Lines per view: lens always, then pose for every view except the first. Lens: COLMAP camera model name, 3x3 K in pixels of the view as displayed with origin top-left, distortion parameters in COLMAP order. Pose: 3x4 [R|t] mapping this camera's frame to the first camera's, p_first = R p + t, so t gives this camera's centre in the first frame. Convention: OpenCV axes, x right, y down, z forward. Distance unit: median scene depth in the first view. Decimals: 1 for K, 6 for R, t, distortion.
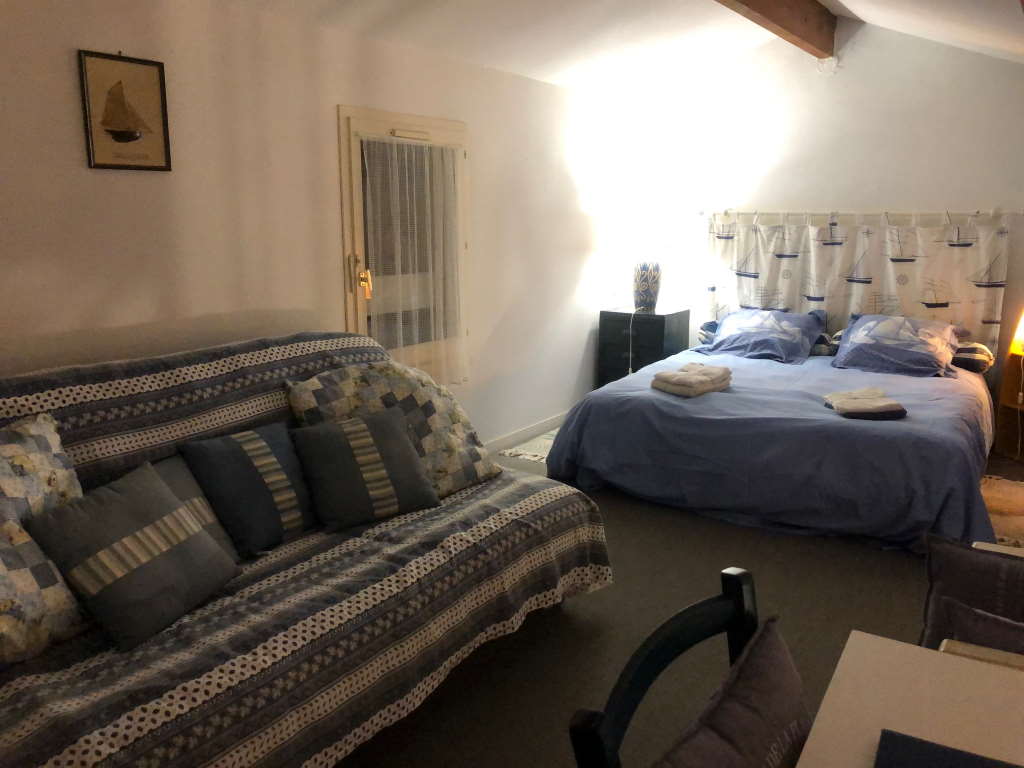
lens RADIAL K [[871.4, 0, 518.8], [0, 871.4, 382.4], [0, 0, 1]] dist [0.074649, -0.089355]
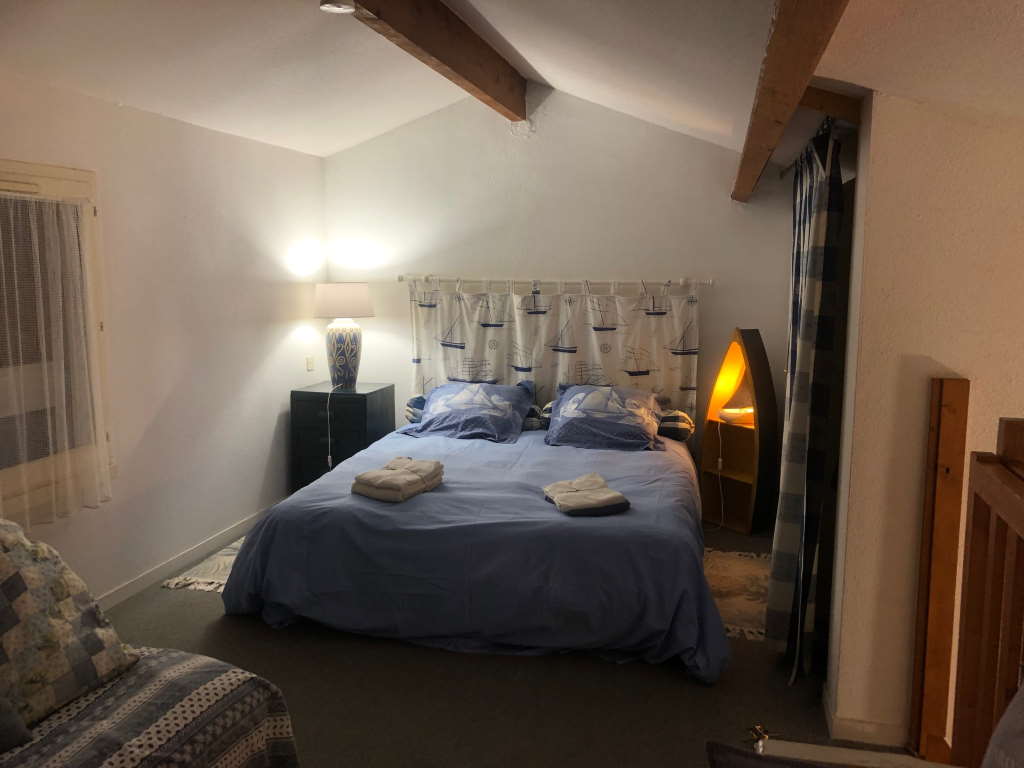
lens RADIAL K [[871.4, 0, 518.8], [0, 871.4, 382.4], [0, 0, 1]] dist [0.074649, -0.089355]
pose [[0.944999, -0.040416, 0.324565, 0.028397], [0.058749, 0.997171, -0.046882, -0.040952], [-0.321752, 0.063371, 0.944701, 0.120945]]
